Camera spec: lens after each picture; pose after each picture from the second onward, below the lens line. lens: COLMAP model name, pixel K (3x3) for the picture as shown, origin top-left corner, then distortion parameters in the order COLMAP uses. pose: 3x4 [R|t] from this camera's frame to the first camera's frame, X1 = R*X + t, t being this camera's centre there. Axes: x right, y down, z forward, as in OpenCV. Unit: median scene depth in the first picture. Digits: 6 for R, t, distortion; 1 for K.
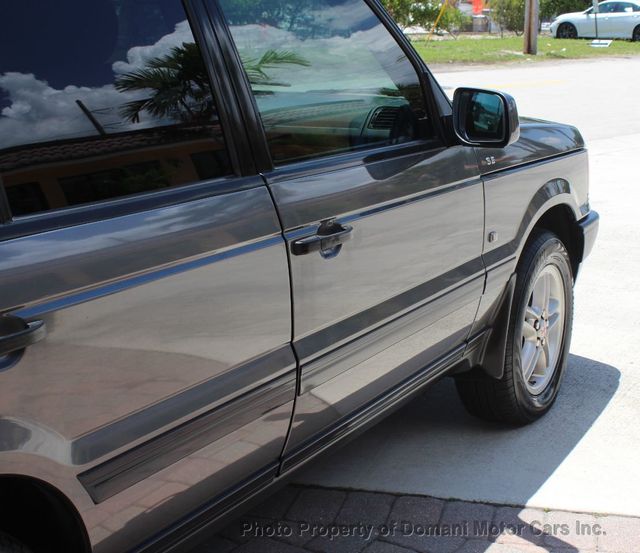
lens RADIAL K [[1049.8, 0, 320.0], [0, 1049.8, 276.5], [0, 0, 1]] dist [-0.111884, -0.016213]
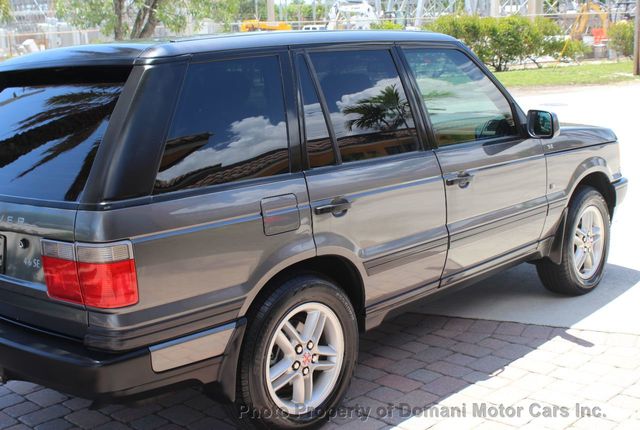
lens RADIAL K [[802.6, 0, 320.0], [0, 802.6, 215.0], [0, 0, 1]] dist [-0.008421, 0.017941]
pose [[0.983124, 0.005355, -0.182863, 0.014473], [-0.013541, 0.998960, -0.043544, 0.078666], [0.182439, 0.045285, 0.982174, -0.485641]]
